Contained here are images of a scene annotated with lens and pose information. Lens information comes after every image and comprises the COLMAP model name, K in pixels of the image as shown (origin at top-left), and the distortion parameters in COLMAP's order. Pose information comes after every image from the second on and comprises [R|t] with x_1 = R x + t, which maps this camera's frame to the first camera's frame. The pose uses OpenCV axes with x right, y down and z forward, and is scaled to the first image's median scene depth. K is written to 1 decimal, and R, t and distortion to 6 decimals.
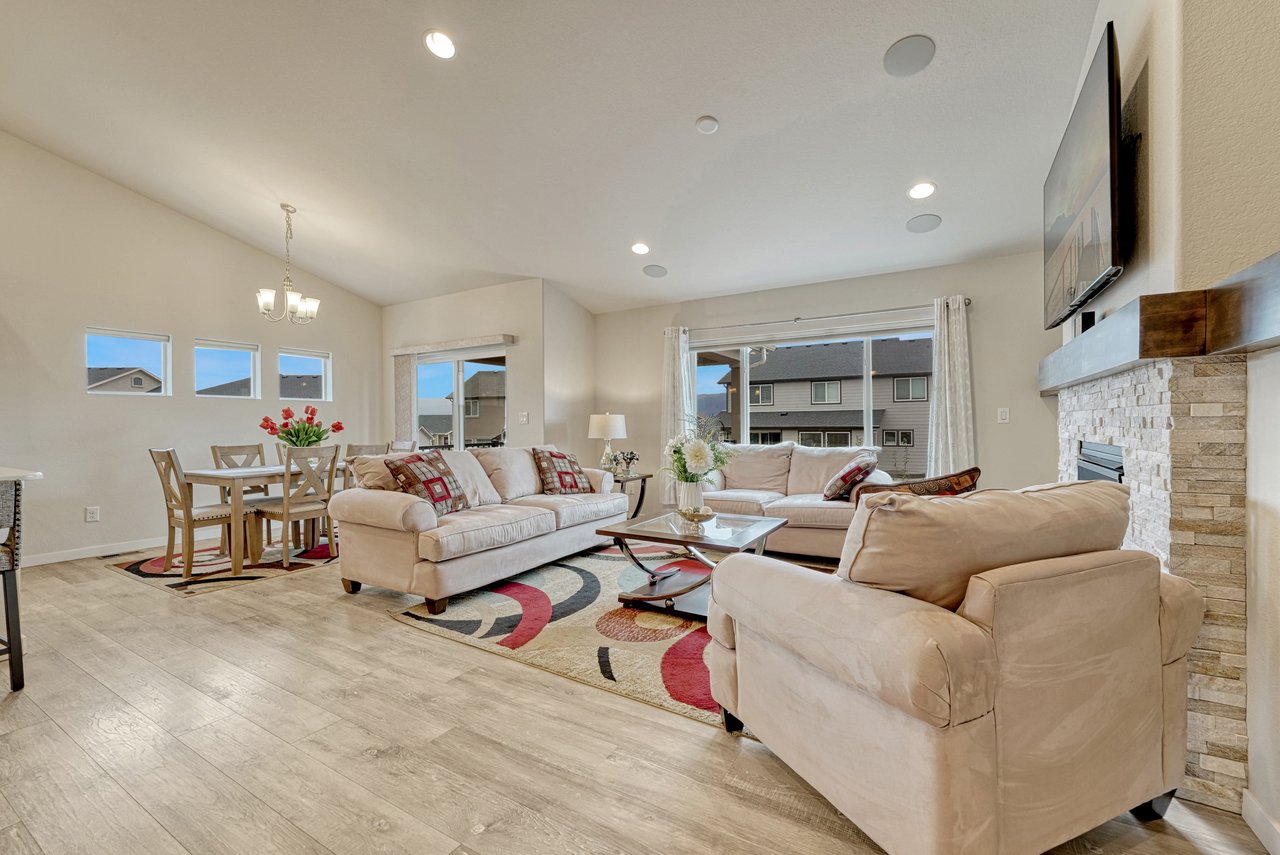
lens RADIAL K [[527.5, 0, 637.6], [0, 527.5, 430.7], [0, 0, 1]] dist [-0.008826, -0.000949]
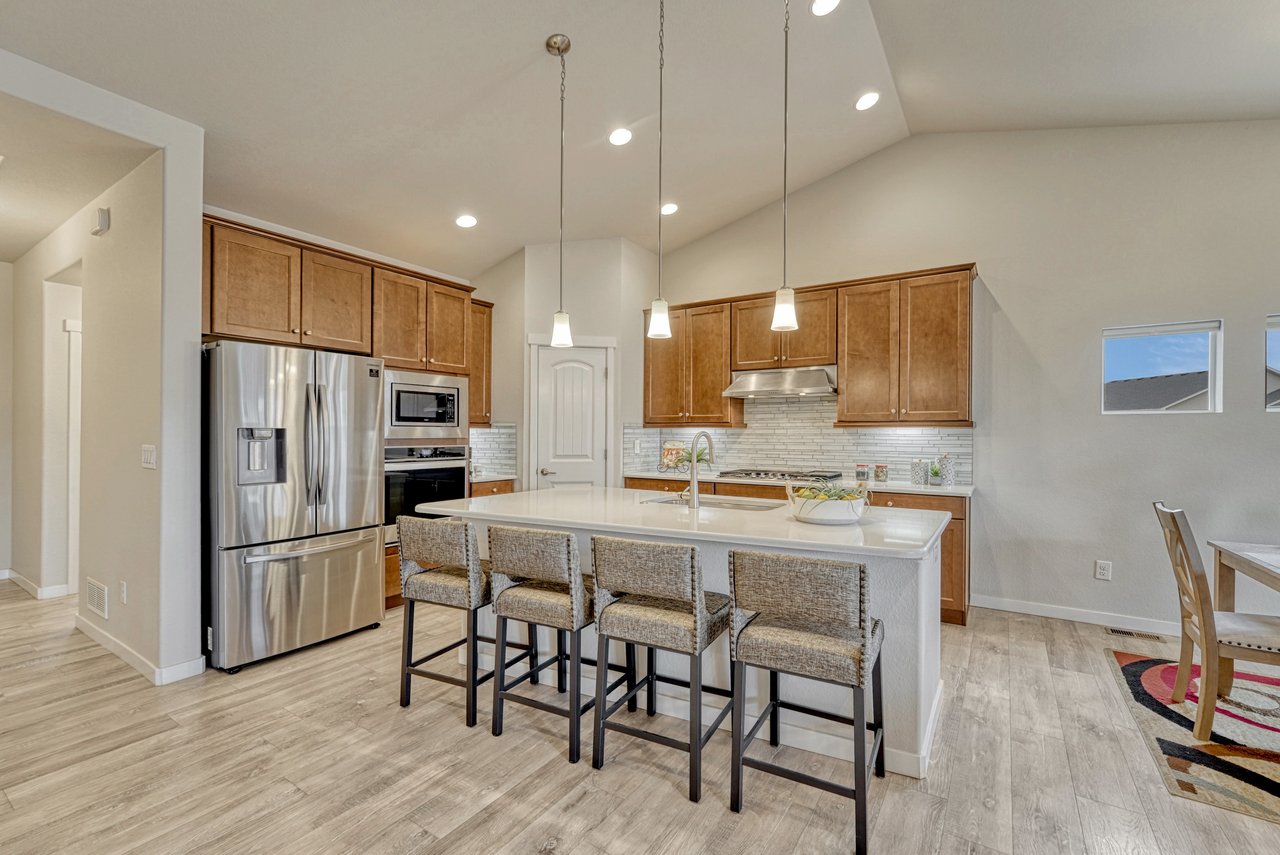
lens RADIAL K [[547.9, 0, 653.9], [0, 547.9, 431.4], [0, 0, 1]] dist [-0.002838, 0.000231]
pose [[-0.037174, 0.006651, -0.999287, -0.229332], [-0.011730, 0.999906, 0.007091, -0.047201], [0.999240, 0.011986, -0.037092, 0.390287]]
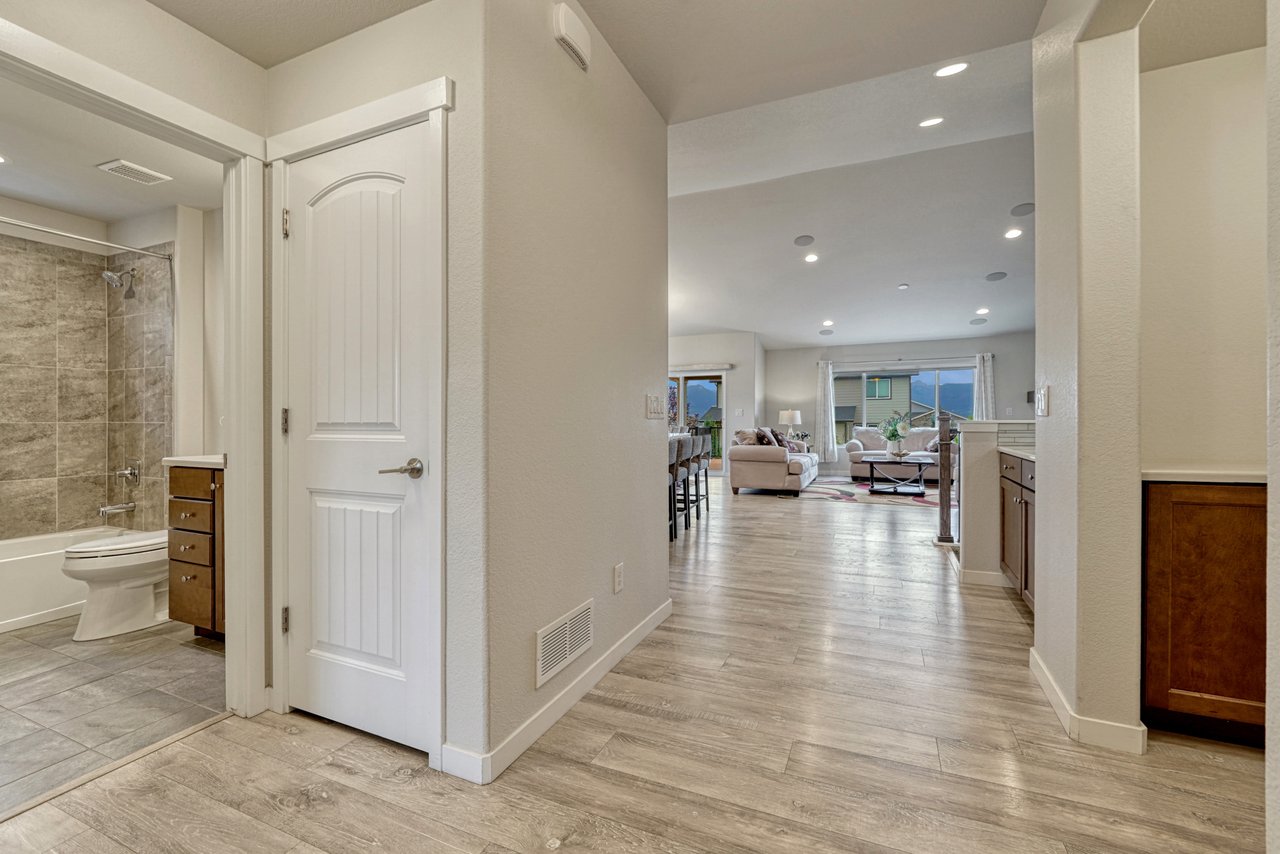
lens RADIAL K [[527.5, 0, 635.3], [0, 527.5, 426.3], [0, 0, 1]] dist [-0.008826, -0.000949]
pose [[0.994533, 0.000938, 0.104420, -0.990955], [-0.000812, 0.999999, -0.001243, 0.032010], [-0.104421, 0.001152, 0.994532, -0.910402]]
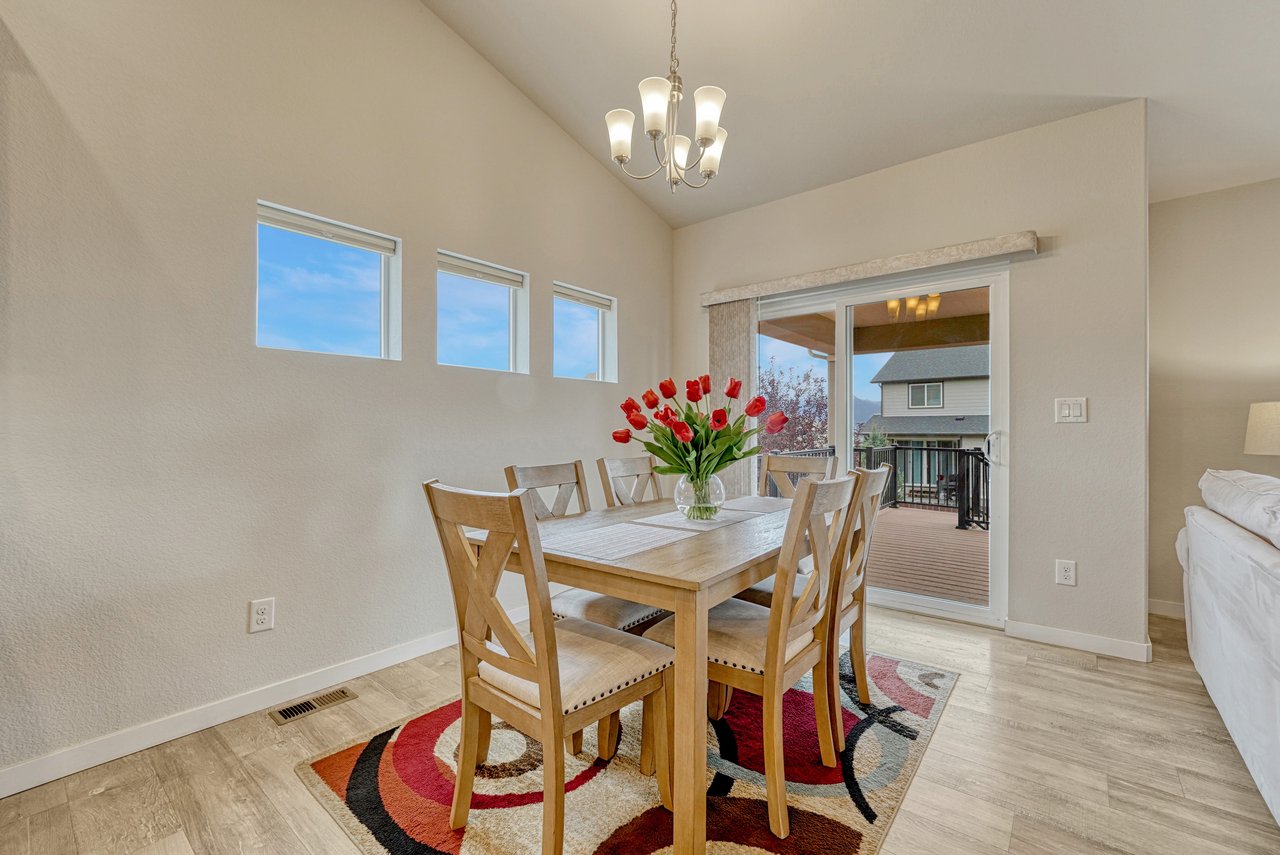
lens RADIAL K [[527.5, 0, 636.7], [0, 527.5, 438.9], [0, 0, 1]] dist [-0.008826, -0.000949]
pose [[0.988141, 0.010610, -0.153180, -0.710429], [-0.009707, 0.999931, 0.006641, 0.003155], [0.153240, -0.005075, 0.988176, 0.651002]]
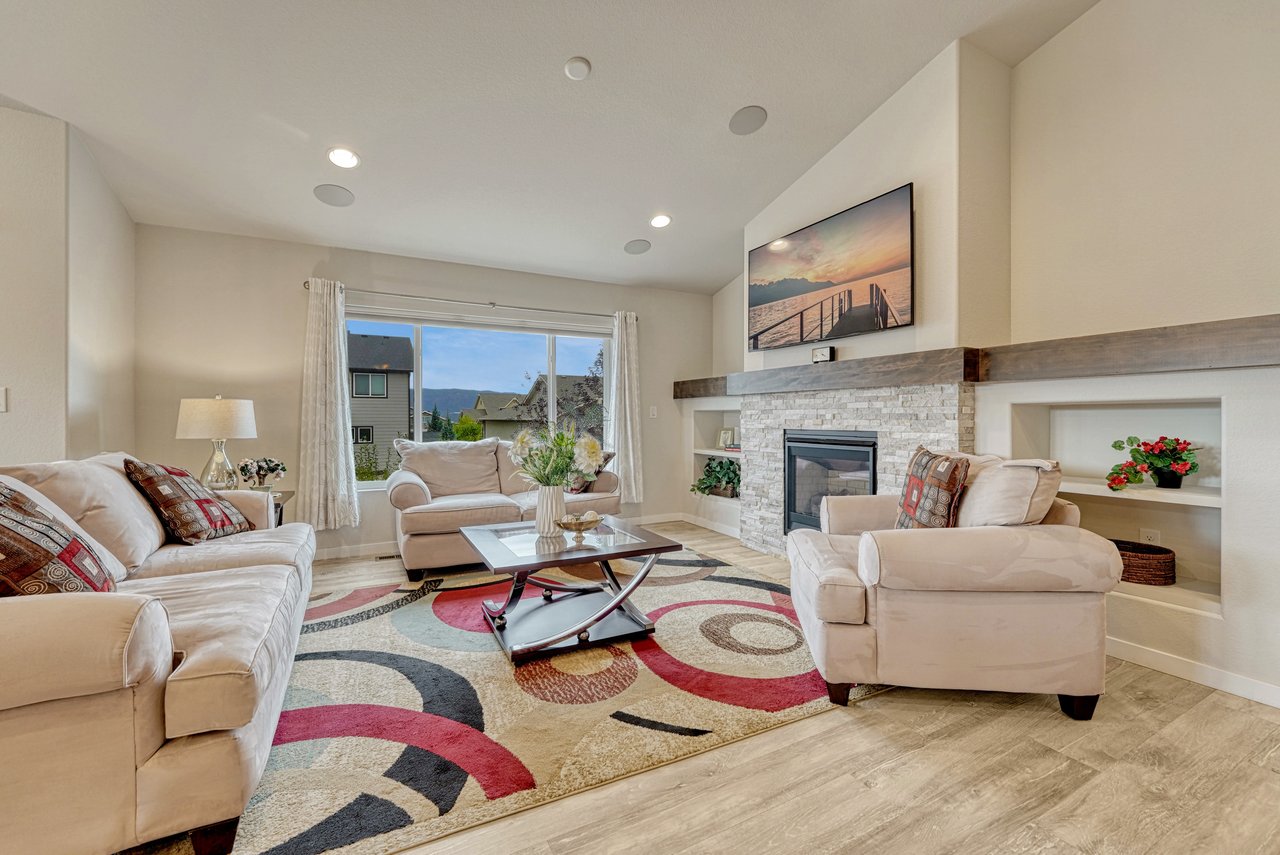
lens RADIAL K [[527.5, 0, 641.9], [0, 527.5, 424.3], [0, 0, 1]] dist [-0.008826, -0.000949]
pose [[0.514297, -0.001084, 0.857611, -0.423664], [0.006575, 0.999975, -0.002679, 0.003999], [-0.857587, 0.007017, 0.514292, 0.363856]]
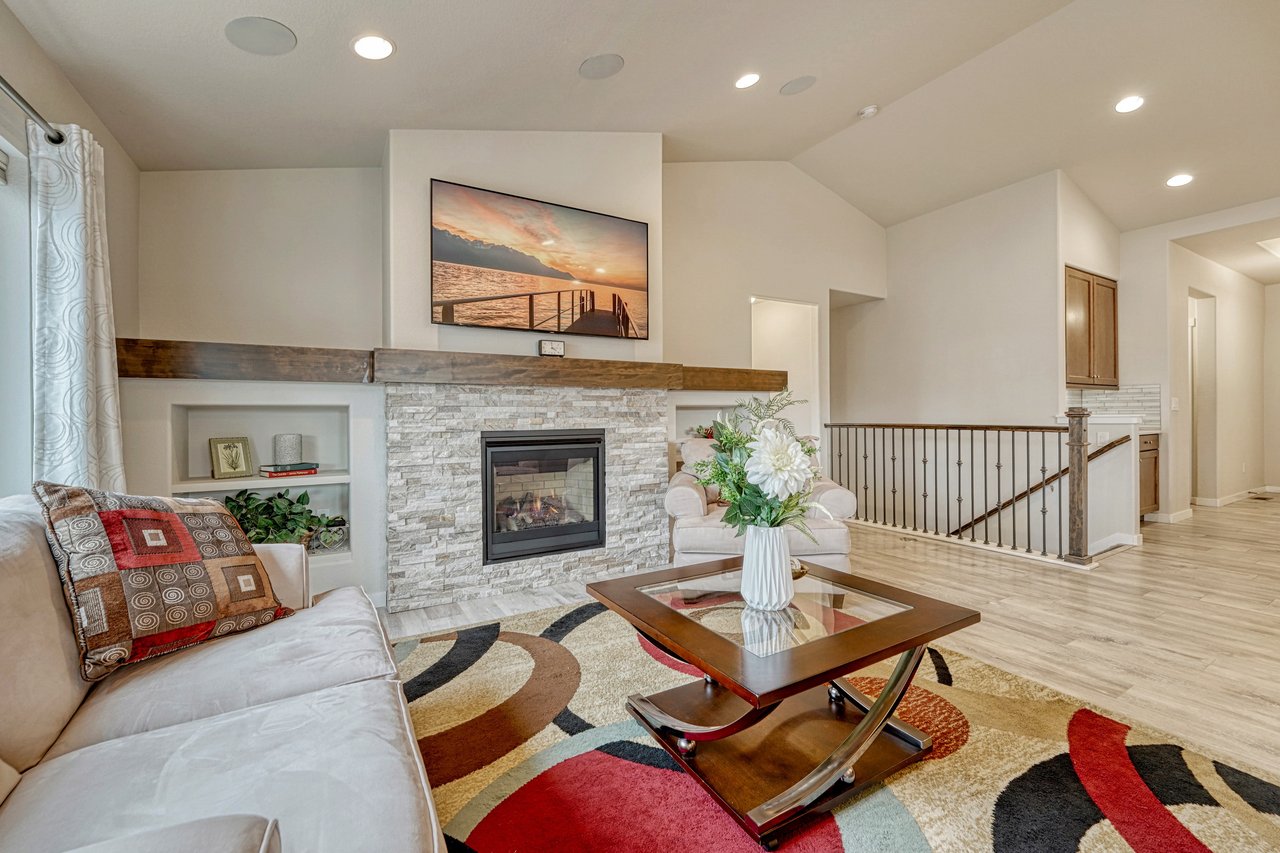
lens RADIAL K [[527.5, 0, 639.1], [0, 527.5, 418.4], [0, 0, 1]] dist [-0.008826, -0.000949]
pose [[-0.879143, 0.015804, 0.476296, -0.025509], [0.024284, 0.999637, 0.011654, -0.009928], [-0.475939, 0.021812, -0.879208, 1.198764]]
